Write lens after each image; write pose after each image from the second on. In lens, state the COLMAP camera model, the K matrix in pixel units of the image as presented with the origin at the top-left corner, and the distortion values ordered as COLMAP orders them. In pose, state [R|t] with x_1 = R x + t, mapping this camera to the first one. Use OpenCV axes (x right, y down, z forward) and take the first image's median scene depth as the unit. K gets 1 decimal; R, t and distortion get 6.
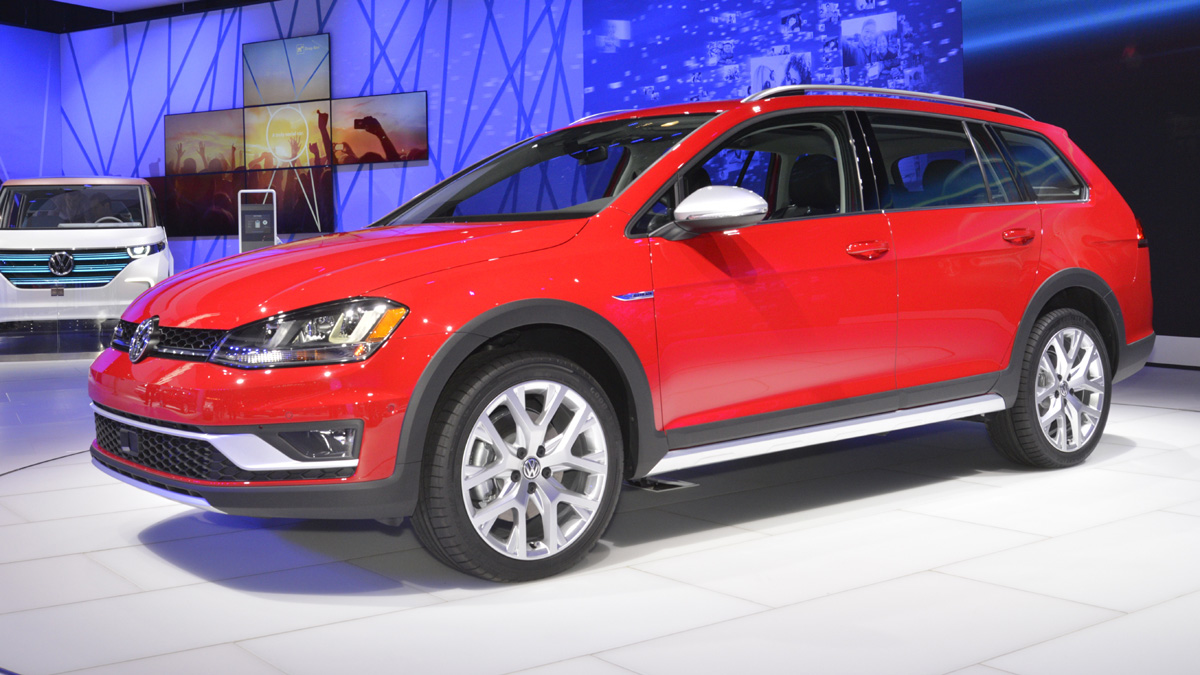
lens RADIAL K [[1289.4, 0, 564.3], [0, 1289.4, 269.7], [0, 0, 1]] dist [-0.019539, 0.000000]
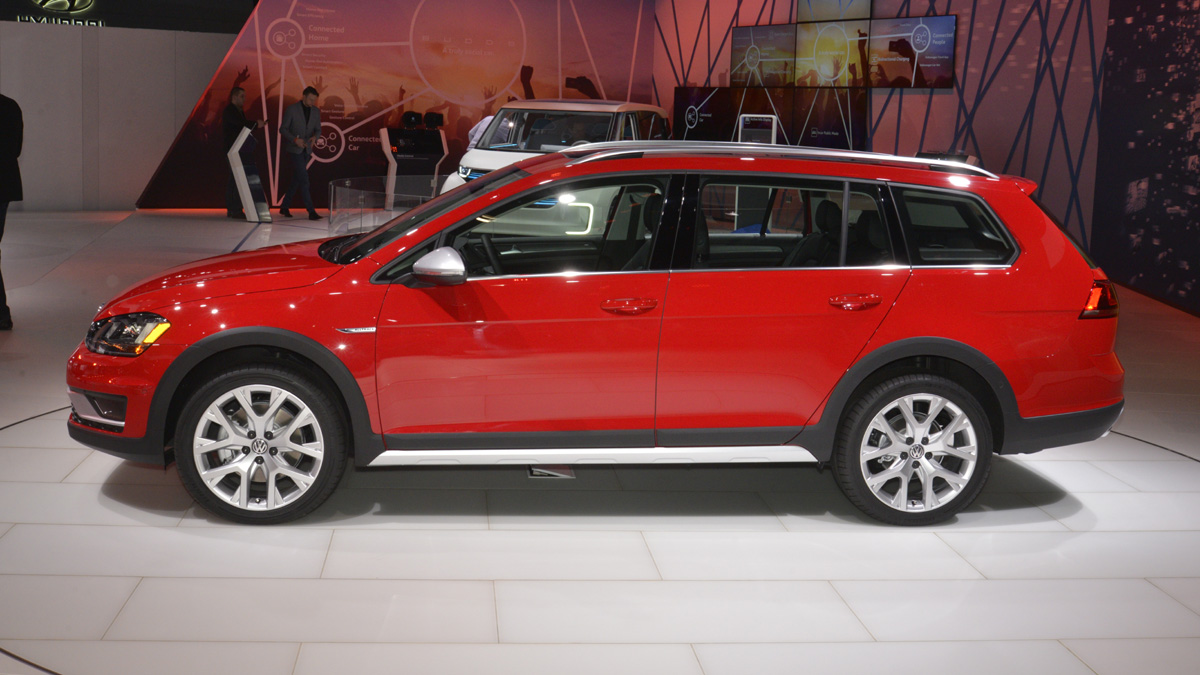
lens RADIAL K [[1381.2, 0, 622.9], [0, 1381.2, 325.5], [0, 0, 1]] dist [-0.022571, 0.000000]
pose [[0.867480, 0.127771, -0.480783, 0.700699], [-0.066709, 0.987602, 0.142097, -0.146515], [0.492978, -0.091193, 0.865249, -0.055598]]
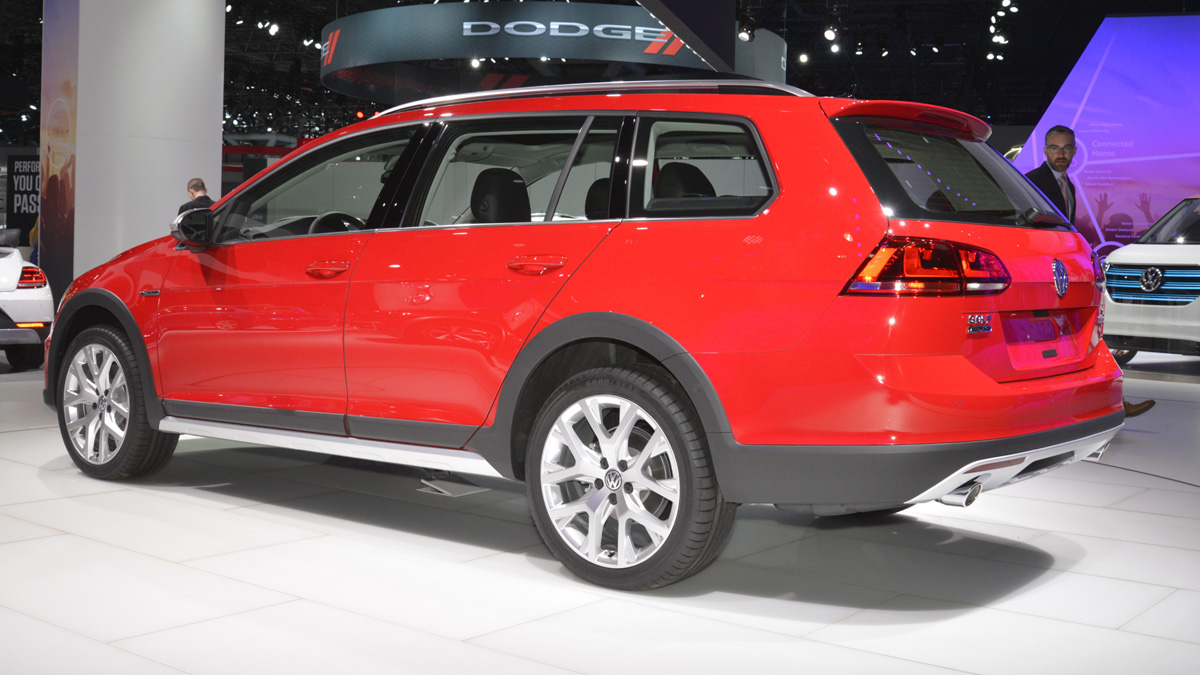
lens RADIAL K [[1319.4, 0, 609.6], [0, 1319.4, 312.7], [0, 0, 1]] dist [-0.019427, 0.000000]
pose [[0.271135, 0.066010, -0.960275, 1.089753], [-0.044133, 0.997449, 0.056104, -0.041584], [0.961529, 0.027168, 0.273357, 0.793838]]
